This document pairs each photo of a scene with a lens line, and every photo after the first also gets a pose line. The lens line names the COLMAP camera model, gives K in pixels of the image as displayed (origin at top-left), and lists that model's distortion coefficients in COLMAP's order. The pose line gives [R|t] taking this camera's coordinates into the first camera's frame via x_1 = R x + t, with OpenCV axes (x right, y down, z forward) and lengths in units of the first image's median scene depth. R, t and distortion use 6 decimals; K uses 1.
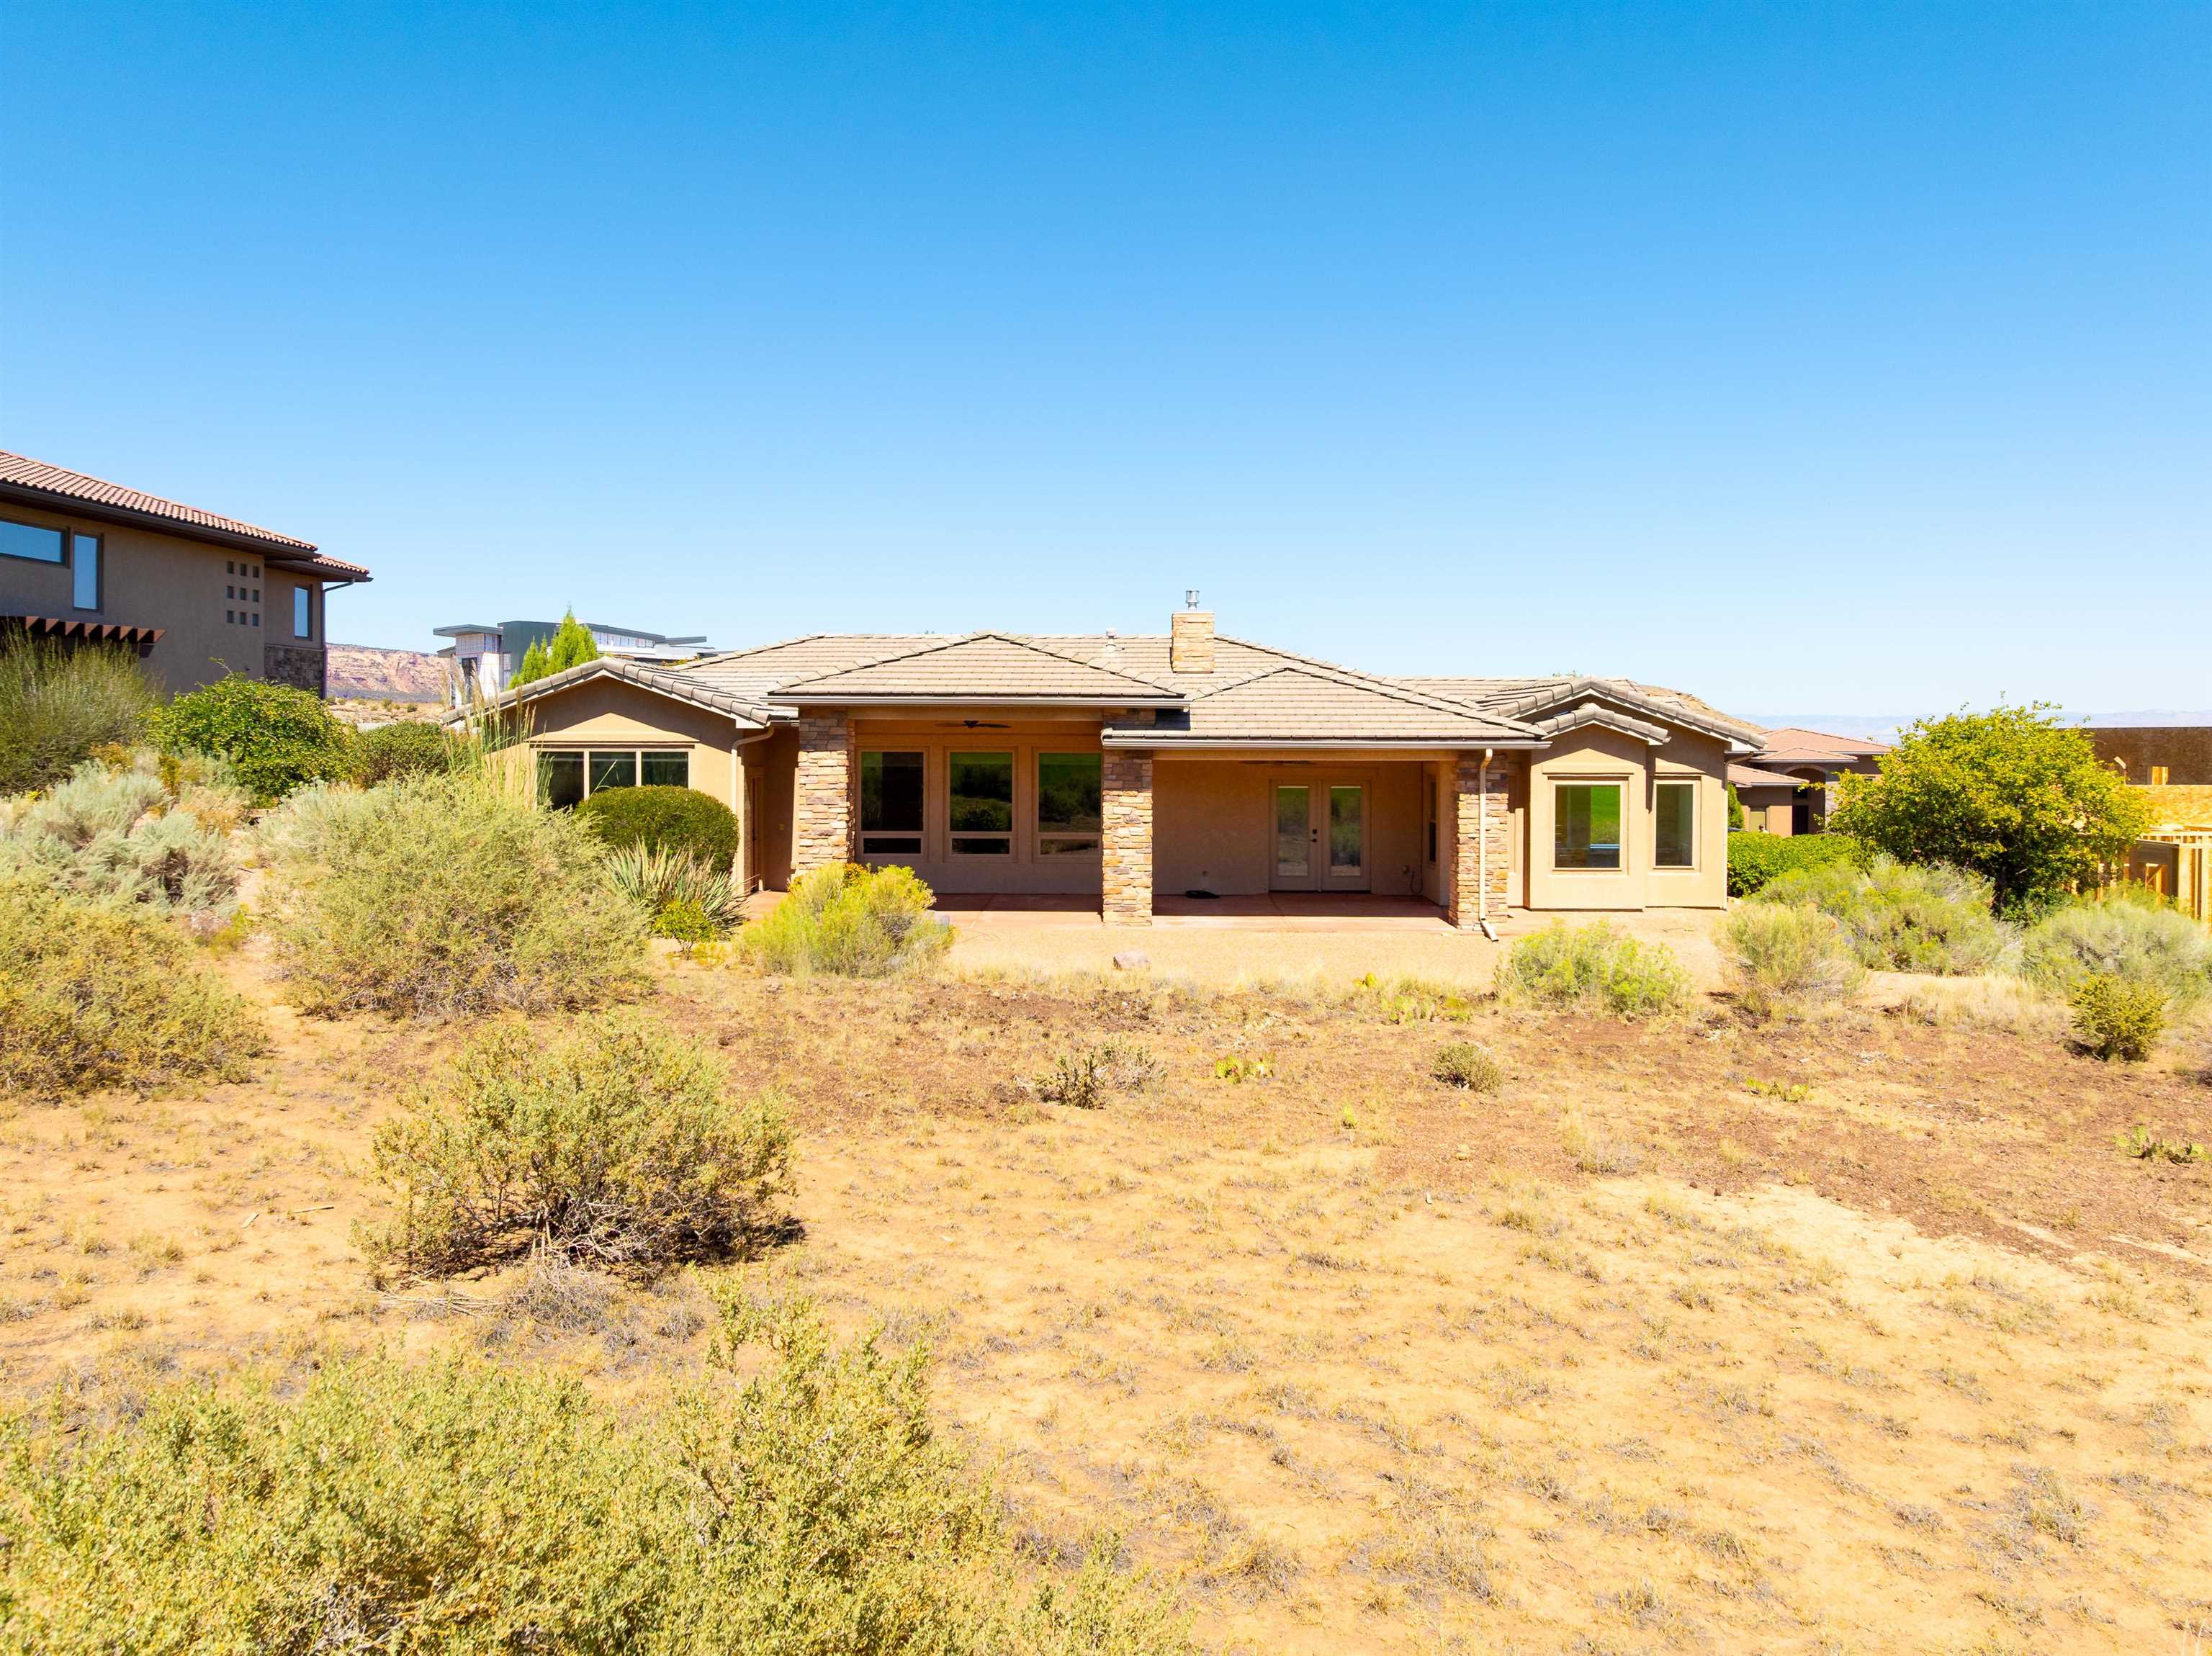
lens RADIAL K [[1617.6, 0, 1093.6], [0, 1617.6, 821.4], [0, 0, 1]] dist [-0.048935, 0.005011]
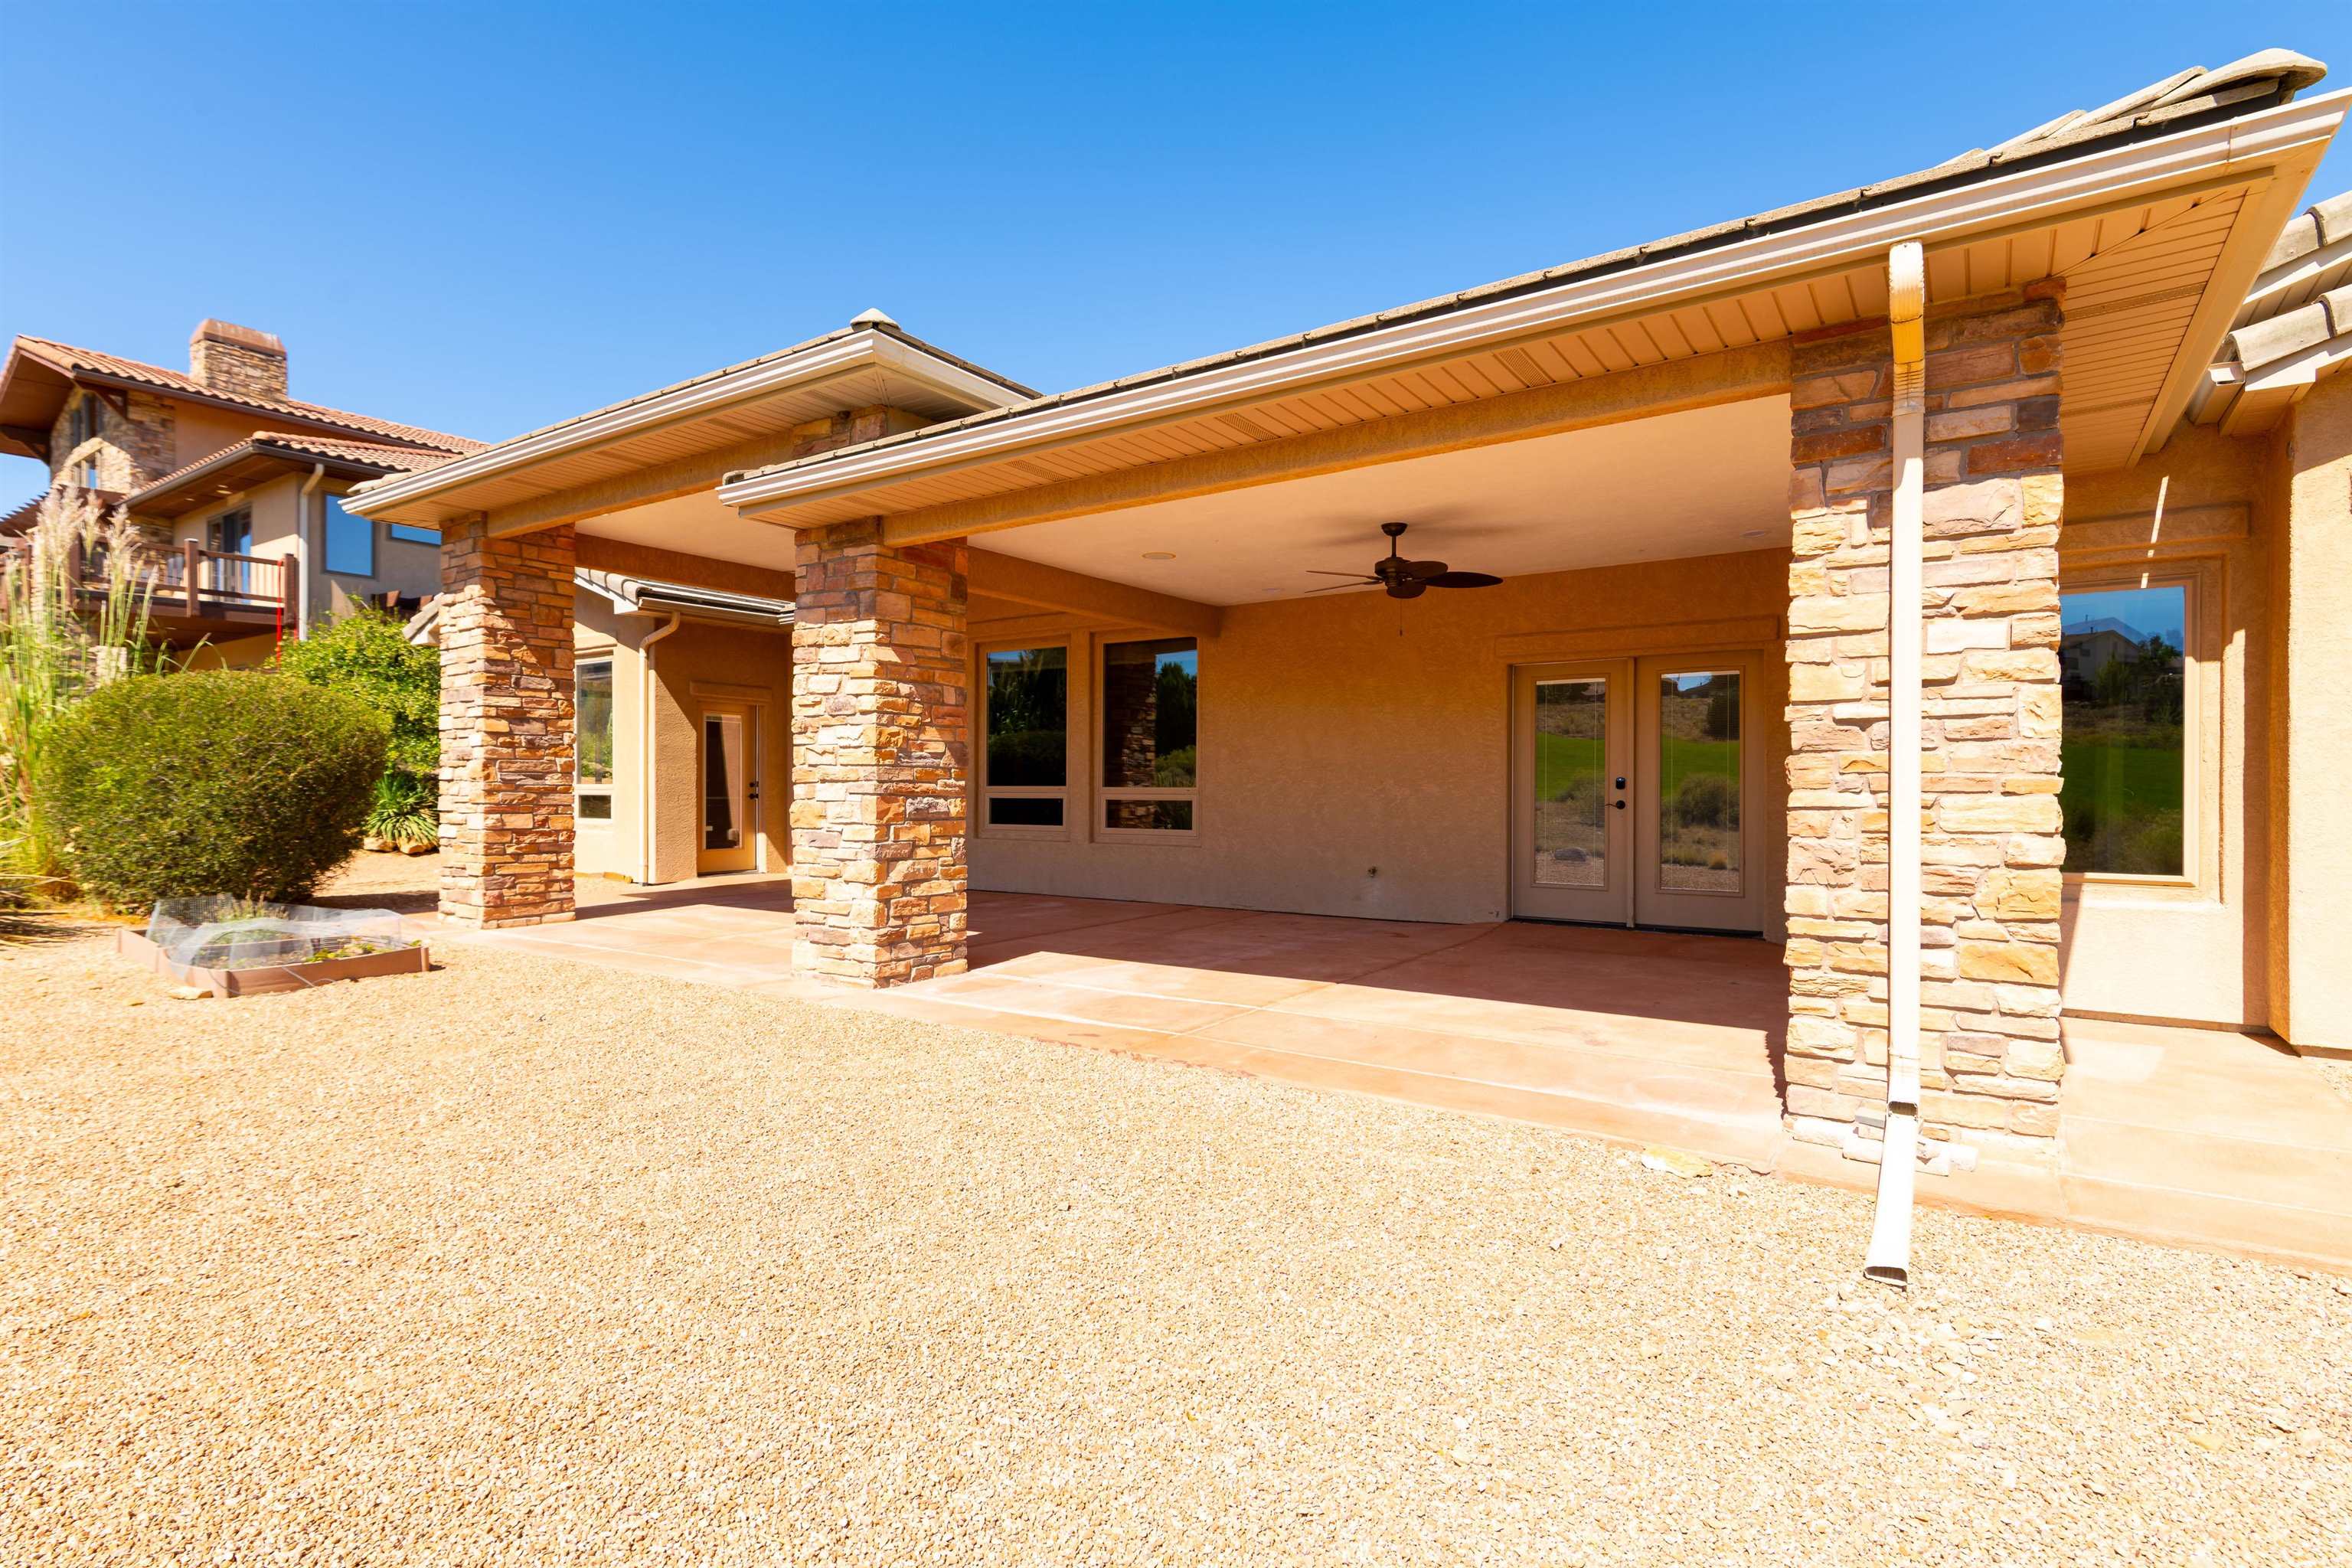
lens RADIAL K [[1157.1, 0, 1169.3], [0, 1157.1, 798.0], [0, 0, 1]] dist [0.001695, -0.000410]
pose [[0.846938, 0.004986, -0.531669, 0.234363], [-0.026324, 0.999123, -0.032565, 0.027412], [0.531040, 0.041576, 0.846326, 0.801503]]
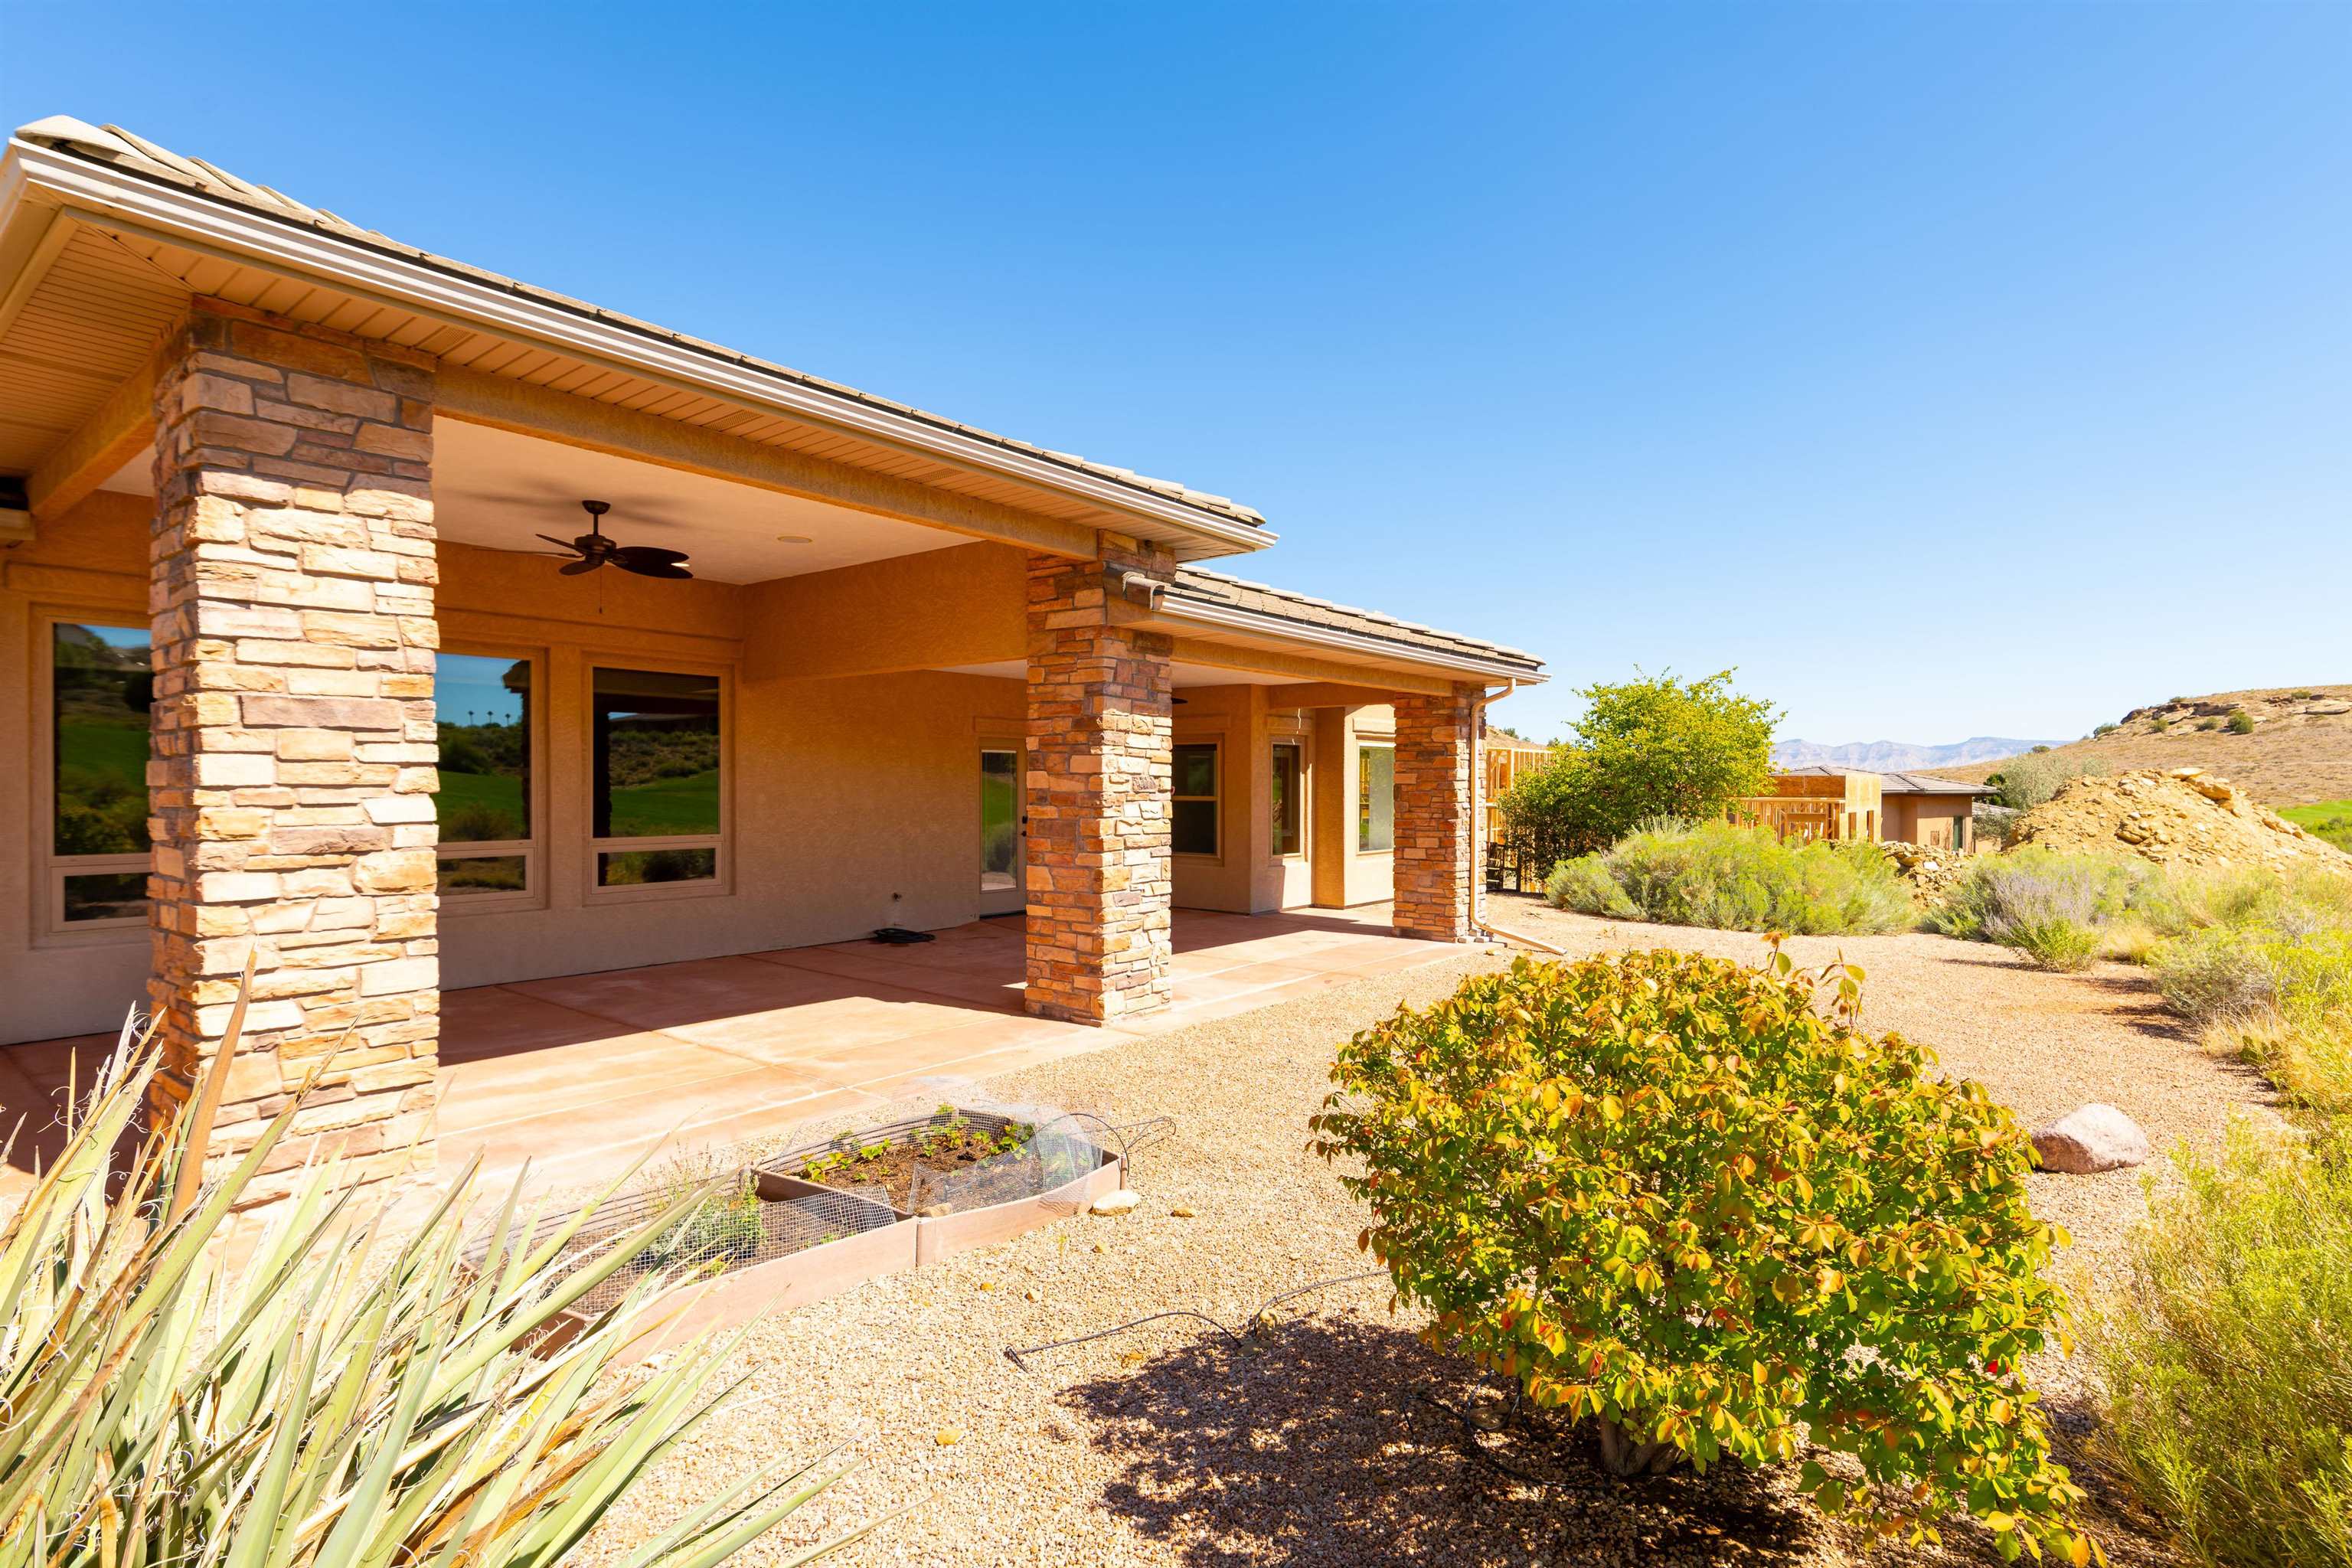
lens RADIAL K [[1157.1, 0, 1193.5], [0, 1157.1, 788.9], [0, 0, 1]] dist [0.001695, -0.000410]
pose [[0.578122, -0.005069, 0.815934, -0.235073], [0.036179, 0.999156, -0.019427, 0.006941], [-0.815148, 0.040751, 0.577818, 0.790473]]
